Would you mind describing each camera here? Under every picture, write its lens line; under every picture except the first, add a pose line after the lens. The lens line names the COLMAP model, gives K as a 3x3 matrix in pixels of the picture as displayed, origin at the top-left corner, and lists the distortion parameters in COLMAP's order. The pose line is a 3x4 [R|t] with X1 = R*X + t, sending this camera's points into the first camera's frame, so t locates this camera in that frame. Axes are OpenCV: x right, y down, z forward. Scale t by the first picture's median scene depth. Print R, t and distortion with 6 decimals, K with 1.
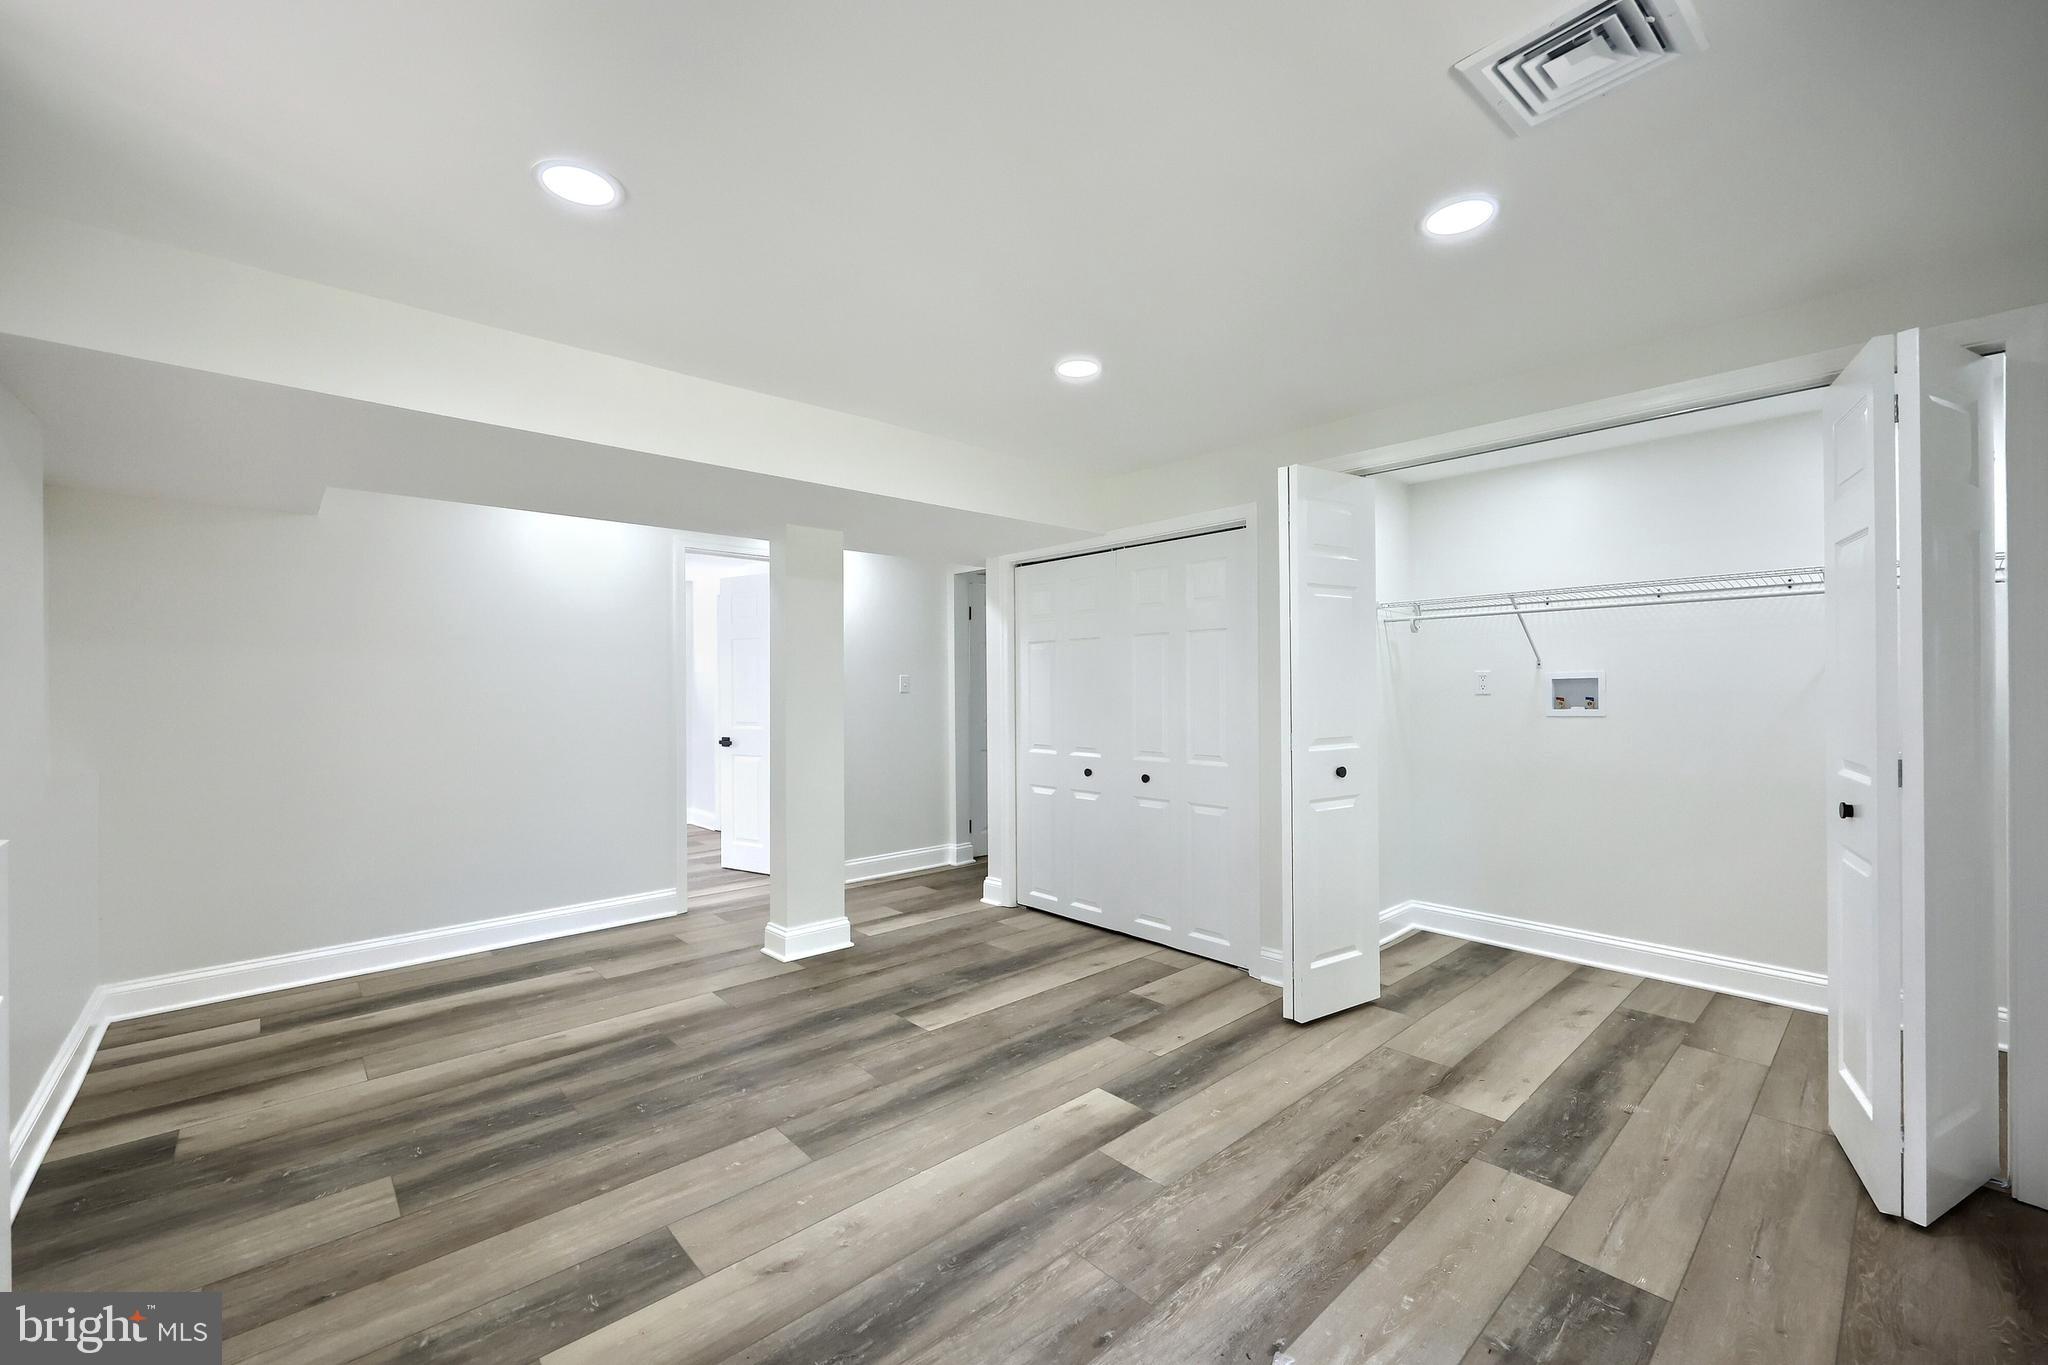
lens RADIAL K [[830.2, 0, 1022.5], [0, 830.2, 682.6], [0, 0, 1]] dist [0.000436, 0.001102]
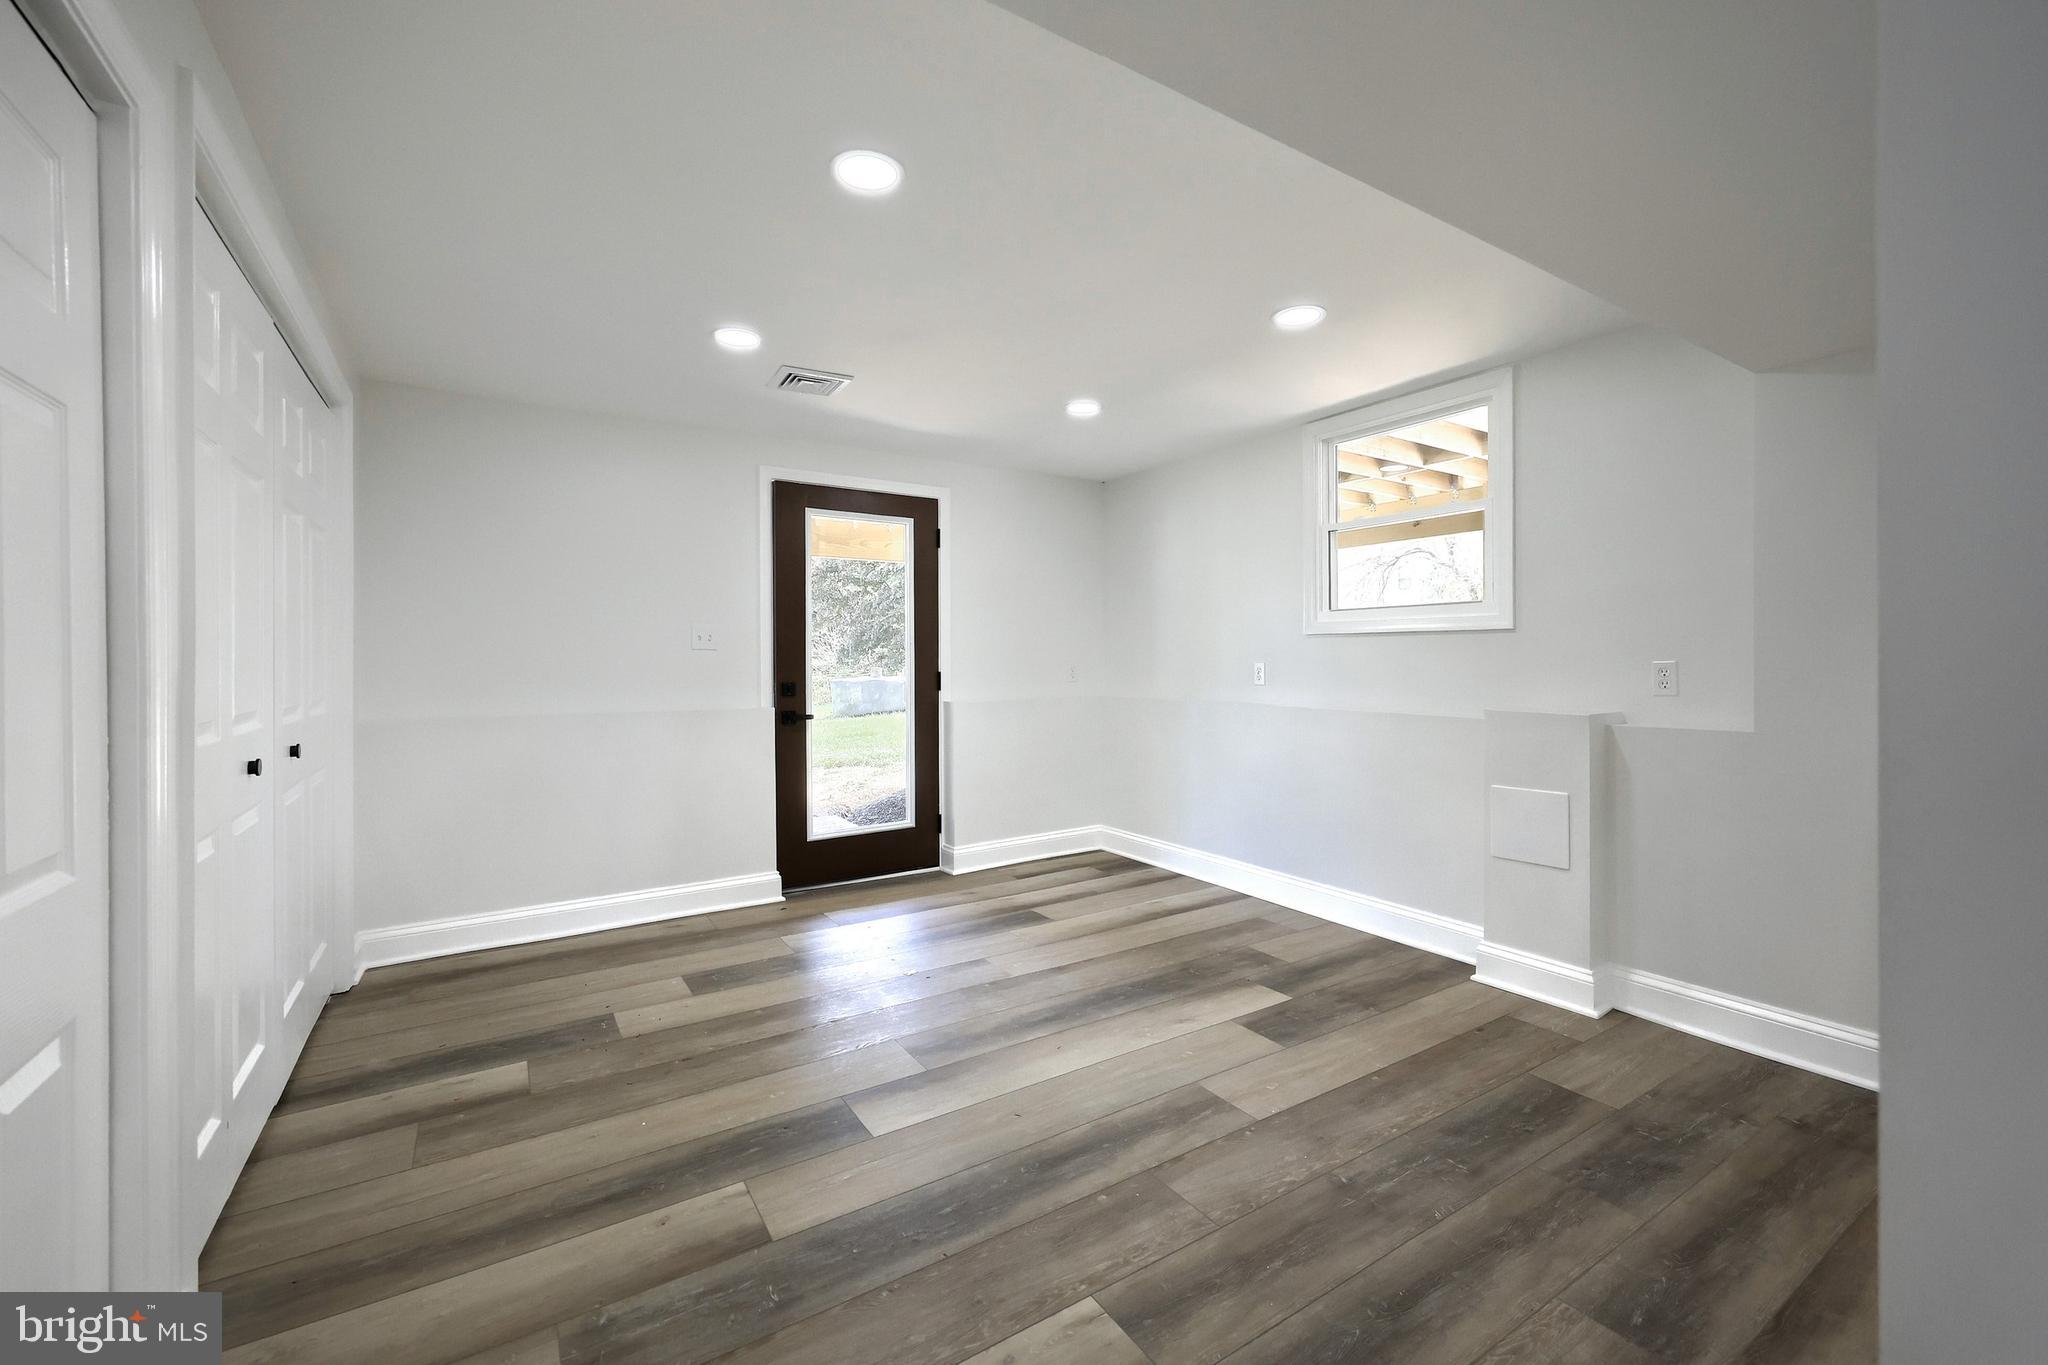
lens RADIAL K [[830.2, 0, 1025.4], [0, 830.2, 668.7], [0, 0, 1]] dist [0.000436, 0.001102]
pose [[-0.985351, 0.005728, 0.170445, -0.188190], [0.006837, 0.999959, 0.005918, 0.039928], [-0.170404, 0.006996, -0.985349, 1.752108]]
